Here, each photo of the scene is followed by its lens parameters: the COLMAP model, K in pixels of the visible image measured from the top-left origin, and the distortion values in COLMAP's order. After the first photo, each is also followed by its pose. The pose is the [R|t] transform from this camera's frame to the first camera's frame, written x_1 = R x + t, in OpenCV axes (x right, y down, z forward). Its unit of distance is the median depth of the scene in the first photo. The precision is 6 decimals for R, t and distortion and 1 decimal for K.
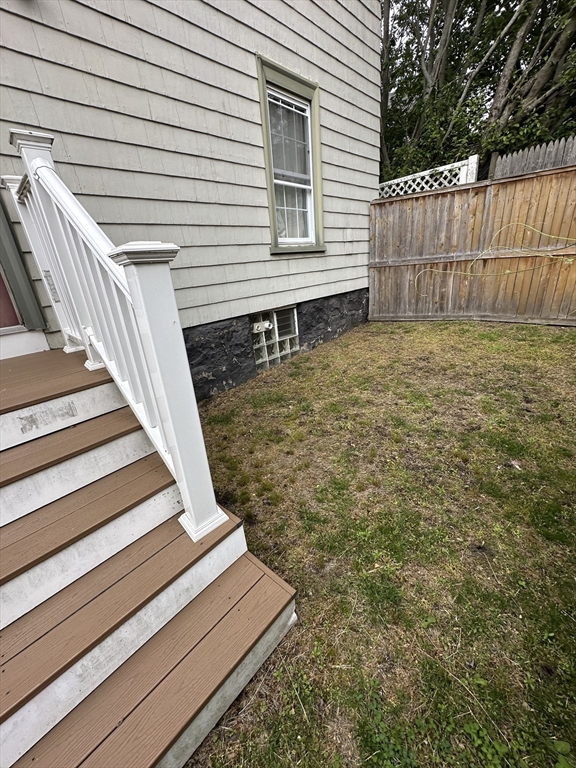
lens RADIAL K [[306.2, 0, 288.0], [0, 306.2, 384.0], [0, 0, 1]] dist [-0.000970, -0.000019]
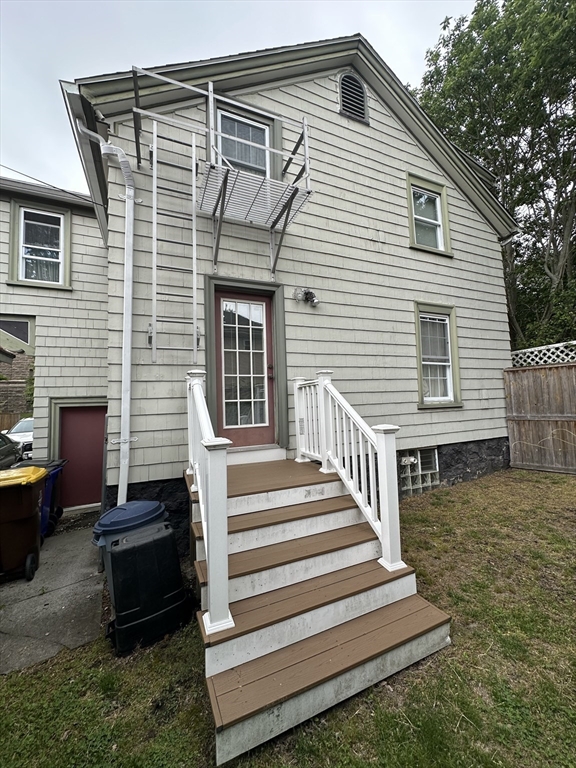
lens RADIAL K [[306.2, 0, 288.0], [0, 306.2, 384.0], [0, 0, 1]] dist [-0.000970, -0.000019]
pose [[0.918976, 0.026499, -0.393422, -0.052459], [-0.181957, 0.913658, -0.363485, 0.079783], [0.349821, 0.405620, 0.844451, -0.402731]]
